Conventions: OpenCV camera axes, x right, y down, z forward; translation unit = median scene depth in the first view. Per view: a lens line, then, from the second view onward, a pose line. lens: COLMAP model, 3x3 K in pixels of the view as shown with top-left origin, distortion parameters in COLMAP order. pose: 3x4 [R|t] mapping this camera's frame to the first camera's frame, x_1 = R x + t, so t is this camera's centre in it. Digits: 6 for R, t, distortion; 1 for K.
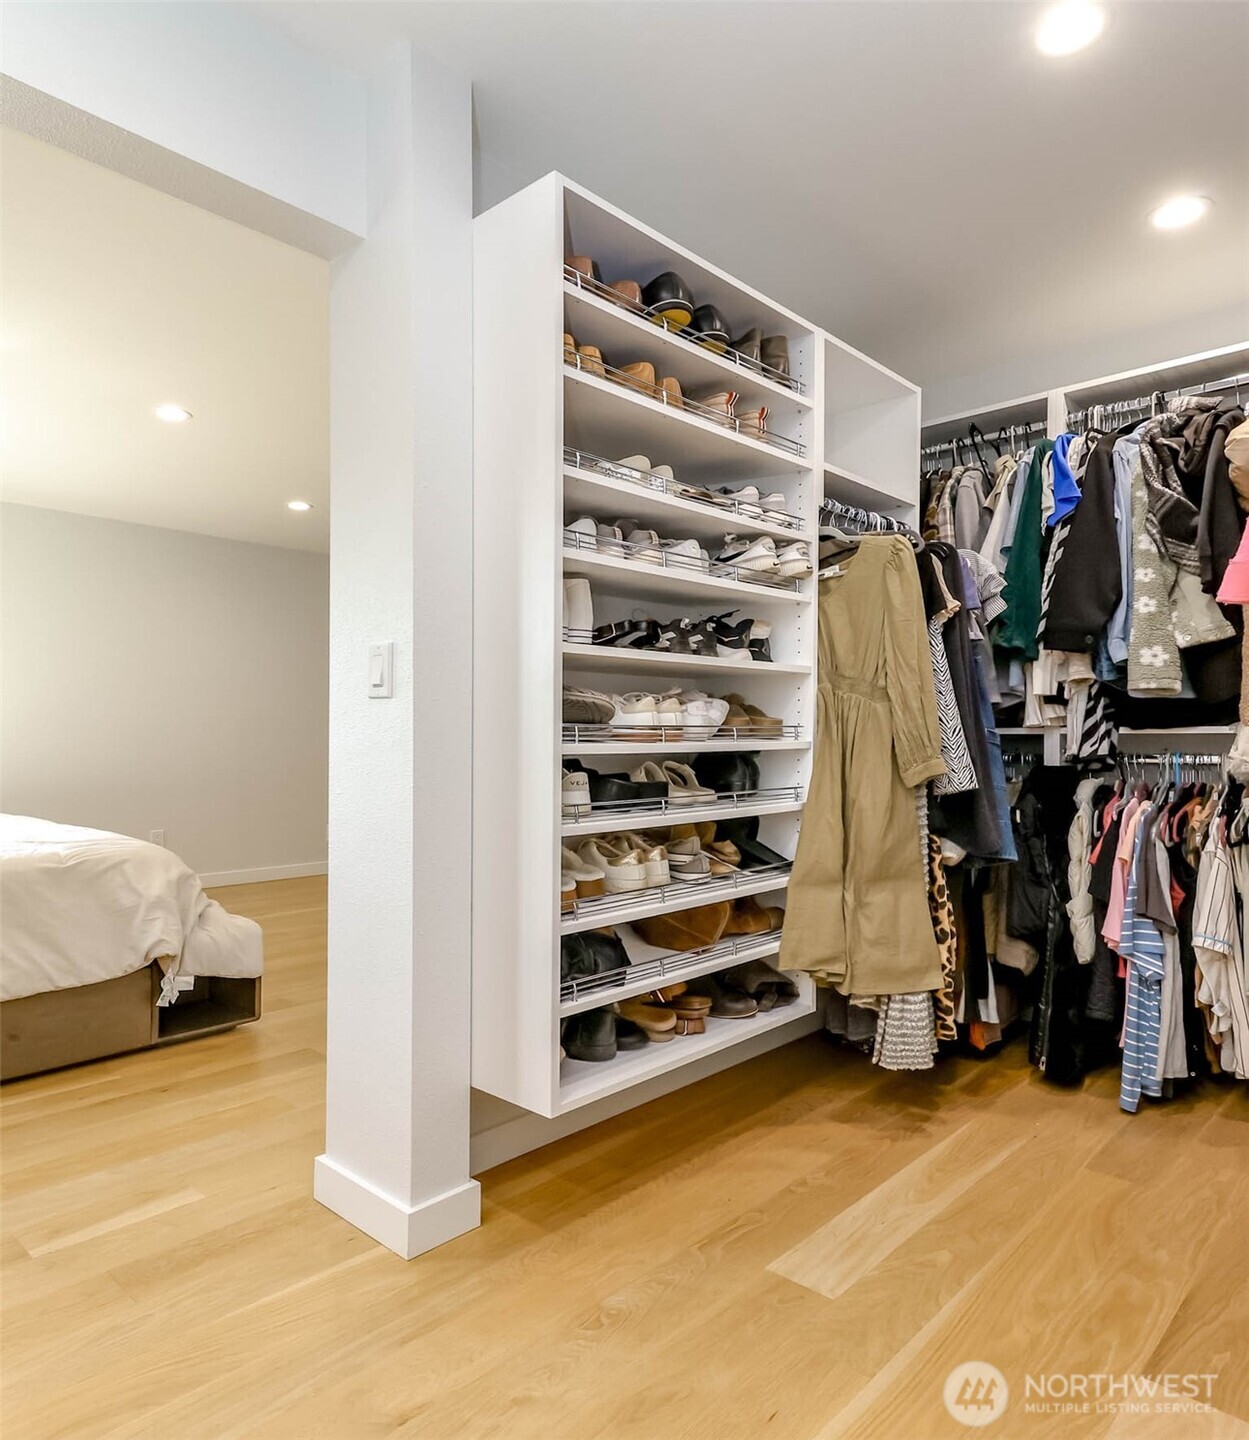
lens RADIAL K [[948.3, 0, 621.8], [0, 948.3, 721.8], [0, 0, 1]] dist [0.008357, 0.002431]
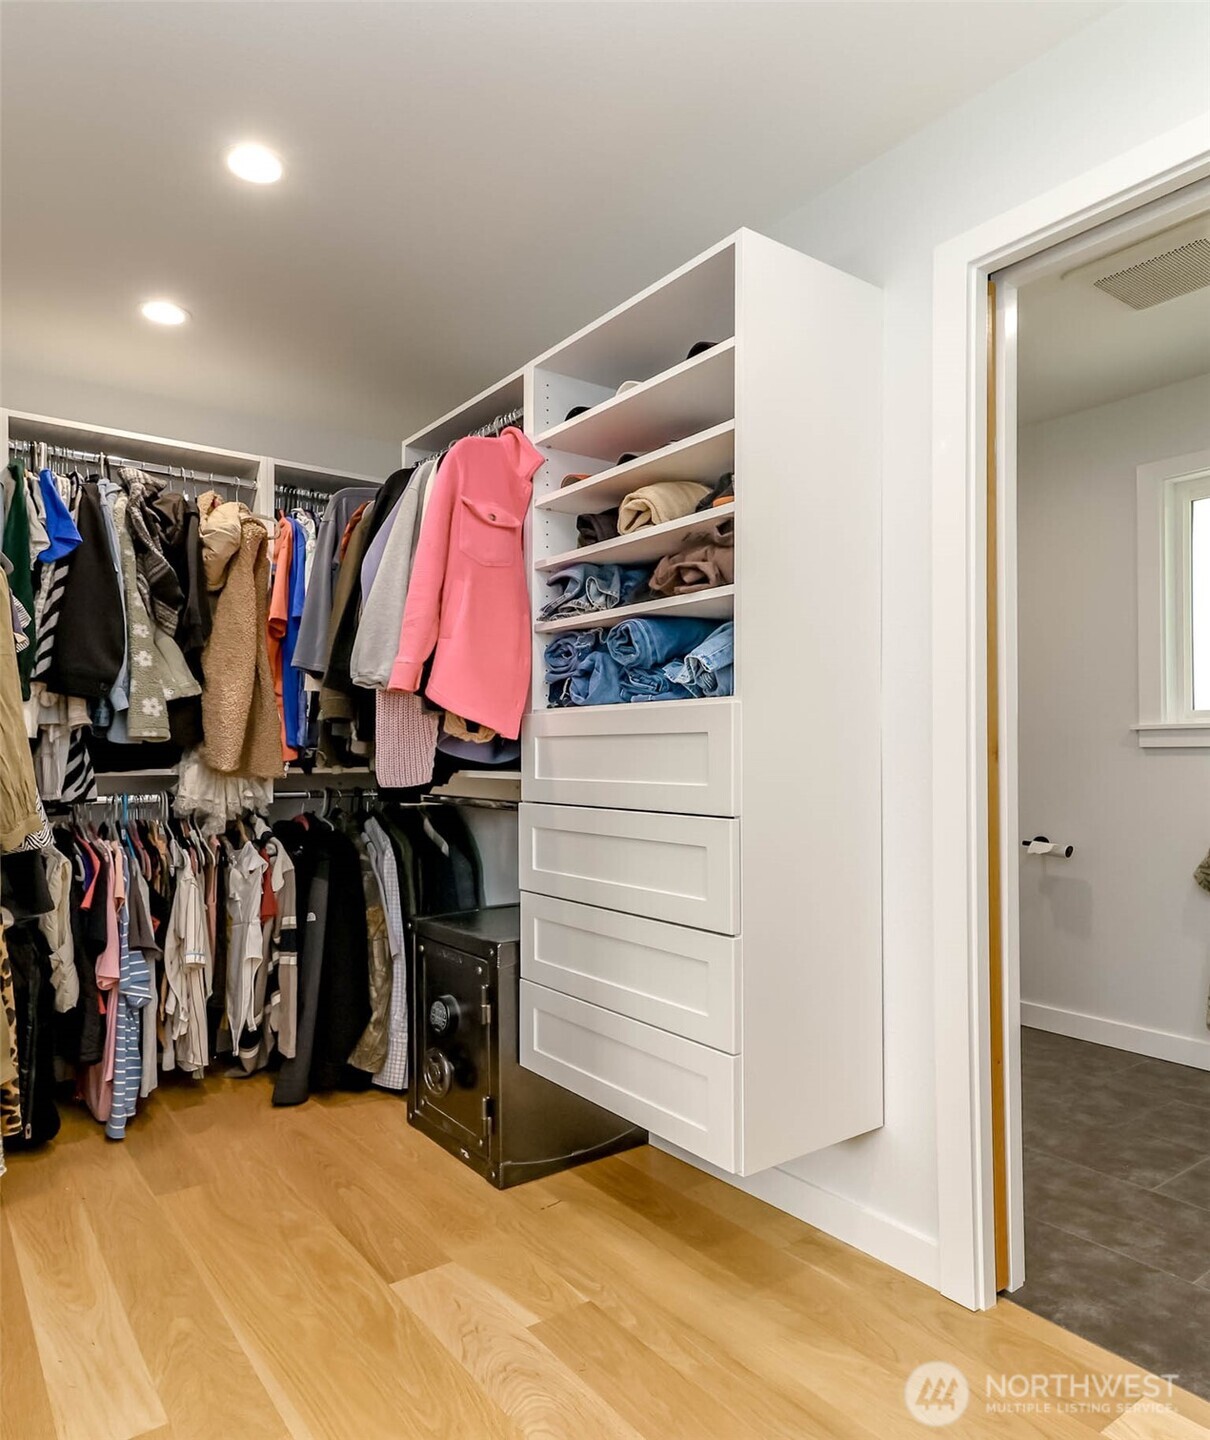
lens RADIAL K [[945.8, 0, 599.4], [0, 945.8, 733.8], [0, 0, 1]] dist [0.029996, 0.000712]
pose [[0.184390, 0.017137, 0.982704, -0.416250], [-0.015851, 0.999770, -0.014460, -0.030331], [-0.982725, -0.012911, 0.184620, 0.290281]]
